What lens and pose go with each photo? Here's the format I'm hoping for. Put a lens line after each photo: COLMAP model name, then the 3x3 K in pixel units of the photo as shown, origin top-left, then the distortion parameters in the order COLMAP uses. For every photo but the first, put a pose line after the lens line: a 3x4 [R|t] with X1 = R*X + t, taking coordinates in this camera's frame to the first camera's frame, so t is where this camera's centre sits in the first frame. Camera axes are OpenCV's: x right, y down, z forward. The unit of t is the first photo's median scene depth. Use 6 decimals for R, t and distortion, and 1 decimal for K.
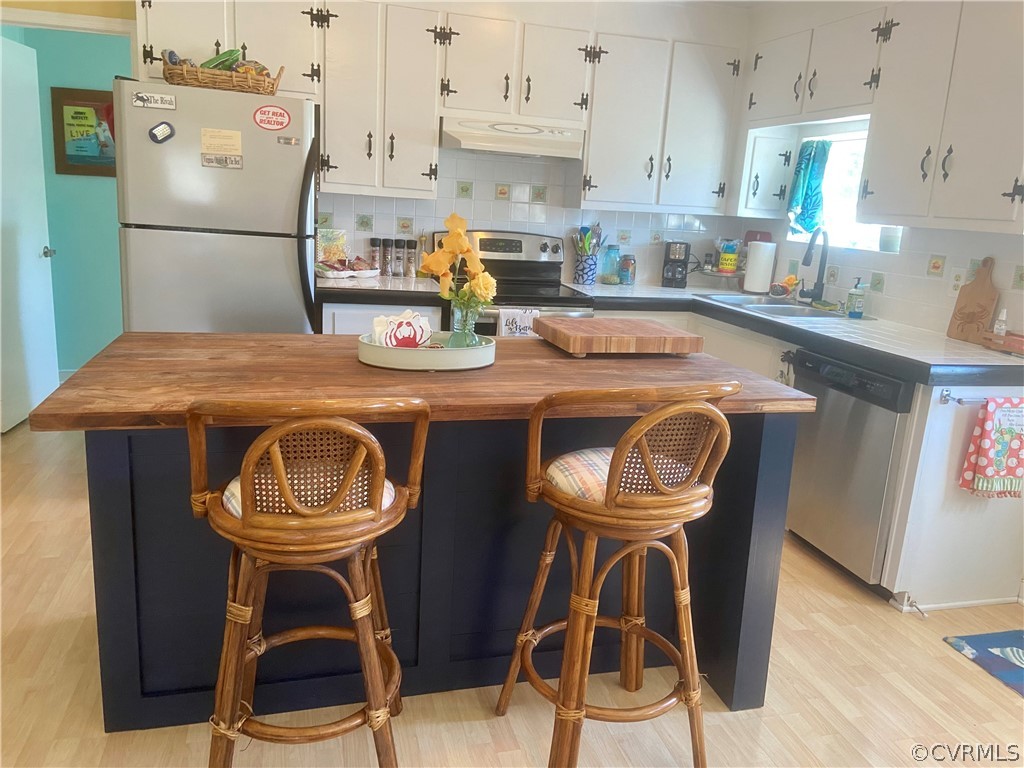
lens RADIAL K [[810.2, 0, 512.0], [0, 810.2, 384.0], [0, 0, 1]] dist [0.106689, -0.131461]
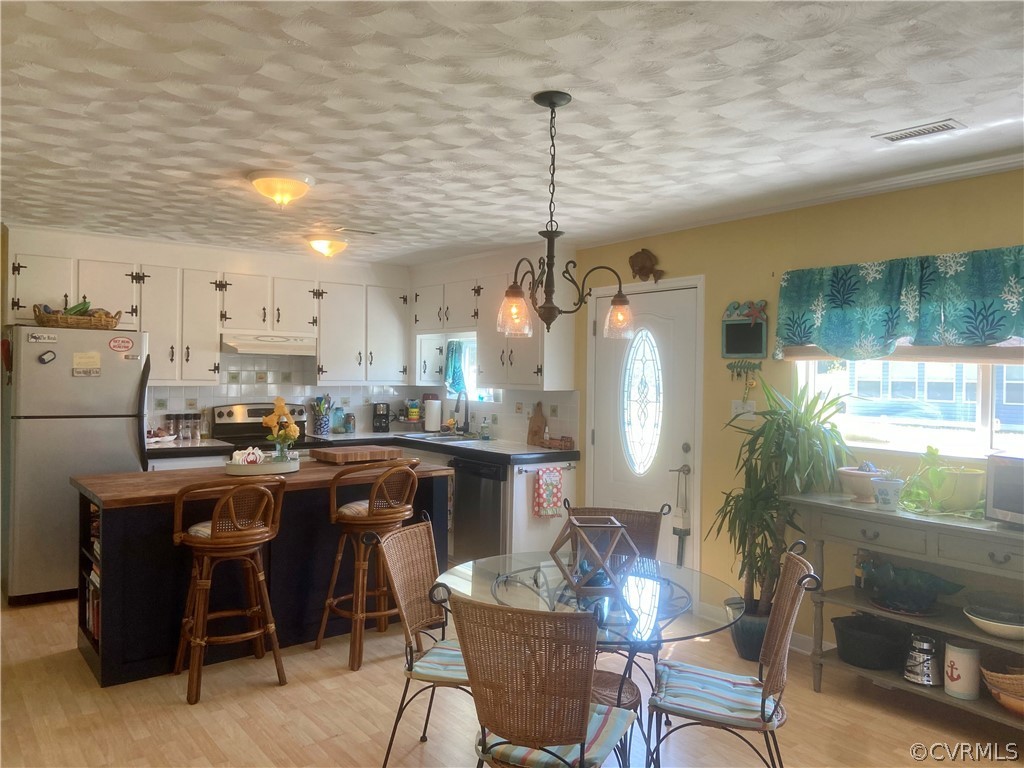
lens RADIAL K [[810.2, 0, 512.0], [0, 810.2, 384.0], [0, 0, 1]] dist [0.106689, -0.131461]
pose [[0.930802, -0.054800, 0.361394, -0.136616], [0.123815, 0.977518, -0.170671, 0.095645], [-0.343916, 0.203607, 0.916660, -0.573094]]
